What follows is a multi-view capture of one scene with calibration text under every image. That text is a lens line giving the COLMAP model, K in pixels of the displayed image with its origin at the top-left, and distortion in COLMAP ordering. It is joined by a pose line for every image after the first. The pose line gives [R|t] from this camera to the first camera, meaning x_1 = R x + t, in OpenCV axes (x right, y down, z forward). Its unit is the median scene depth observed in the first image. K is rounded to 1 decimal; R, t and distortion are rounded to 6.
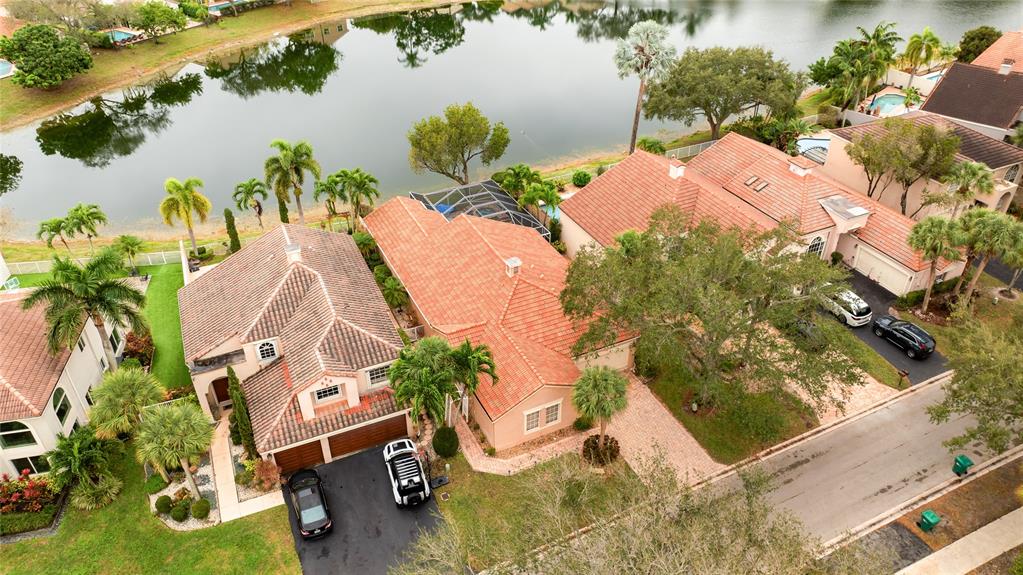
lens RADIAL K [[689.9, 0, 512.2], [0, 689.9, 290.7], [0, 0, 1]] dist [-0.020617, 0.010415]
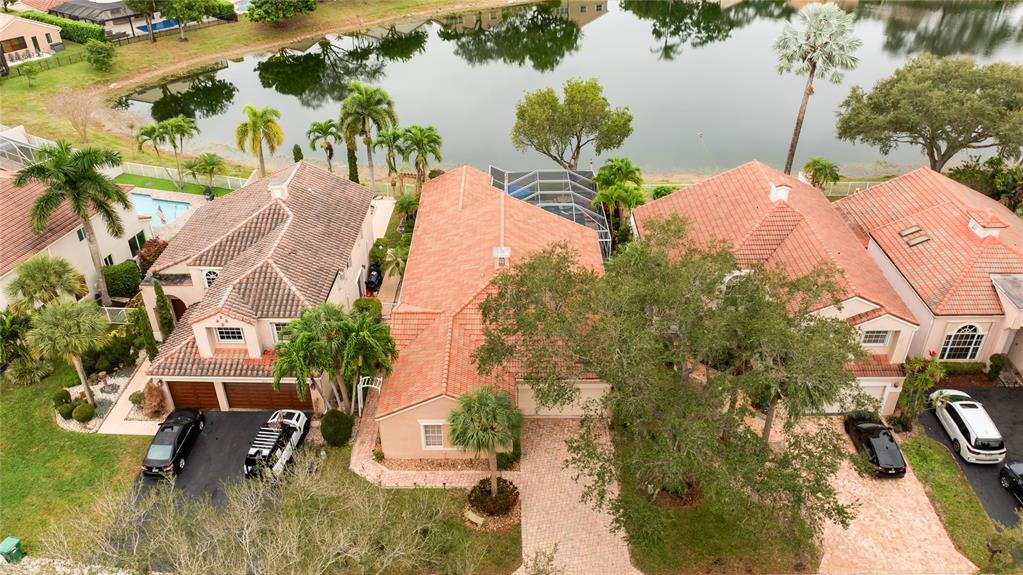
lens RADIAL K [[769.1, 0, 511.8], [0, 769.1, 286.3], [0, 0, 1]] dist [-0.029867, 0.006358]
pose [[0.902379, 0.230855, -0.363893, 0.300469], [-0.244777, 0.969546, 0.008086, -0.009933], [0.354678, 0.081776, 0.931405, 0.126396]]
